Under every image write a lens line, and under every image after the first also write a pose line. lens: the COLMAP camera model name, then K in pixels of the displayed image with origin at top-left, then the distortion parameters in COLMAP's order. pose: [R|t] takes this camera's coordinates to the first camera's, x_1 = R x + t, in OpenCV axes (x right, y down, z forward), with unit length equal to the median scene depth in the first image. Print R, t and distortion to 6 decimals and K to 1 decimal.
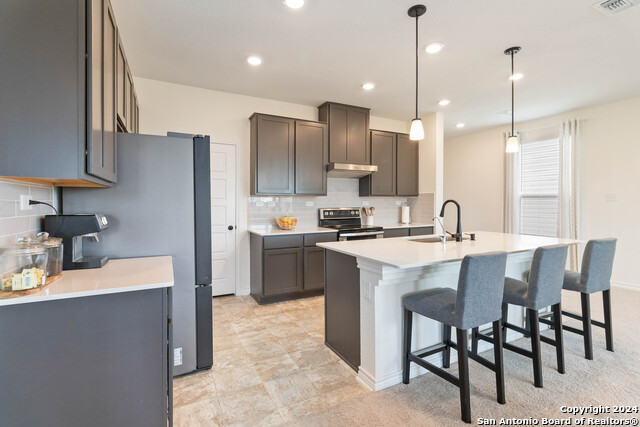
lens RADIAL K [[300.8, 0, 321.7], [0, 300.8, 202.3], [0, 0, 1]] dist [0.001234, 0.000309]
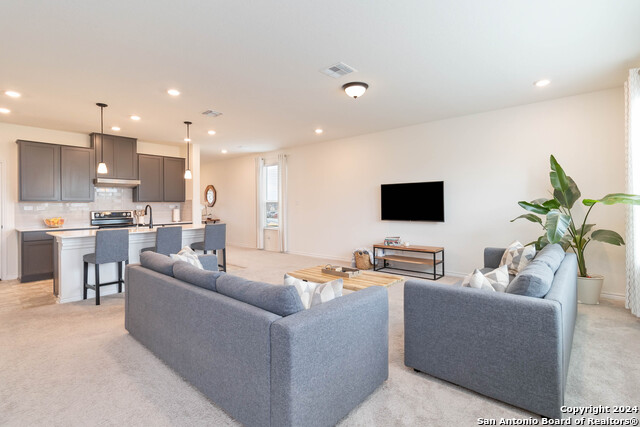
lens RADIAL K [[307.6, 0, 325.3], [0, 307.6, 205.1], [0, 0, 1]] dist [0.001127, 0.000683]
pose [[0.926625, -0.004334, 0.375961, 0.489033], [0.004928, 0.999988, -0.000617, -0.001250], [-0.375954, 0.002424, 0.926635, -0.718040]]
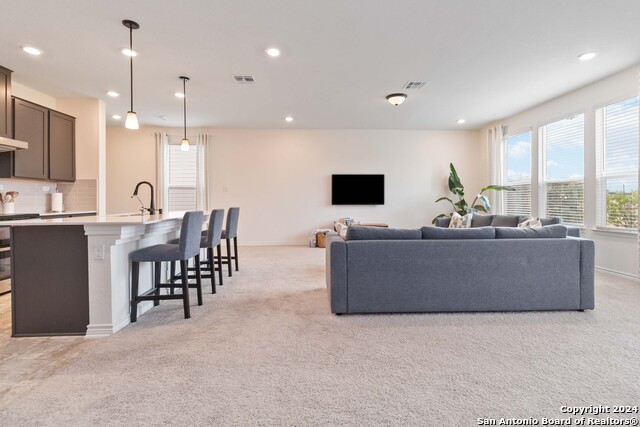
lens RADIAL K [[300.8, 0, 321.7], [0, 300.8, 202.3], [0, 0, 1]] dist [0.001234, 0.000309]
pose [[0.417303, -0.003268, 0.908761, -0.266016], [0.001238, 0.999995, 0.003028, 0.051387], [-0.908766, -0.000138, 0.417305, -0.115610]]
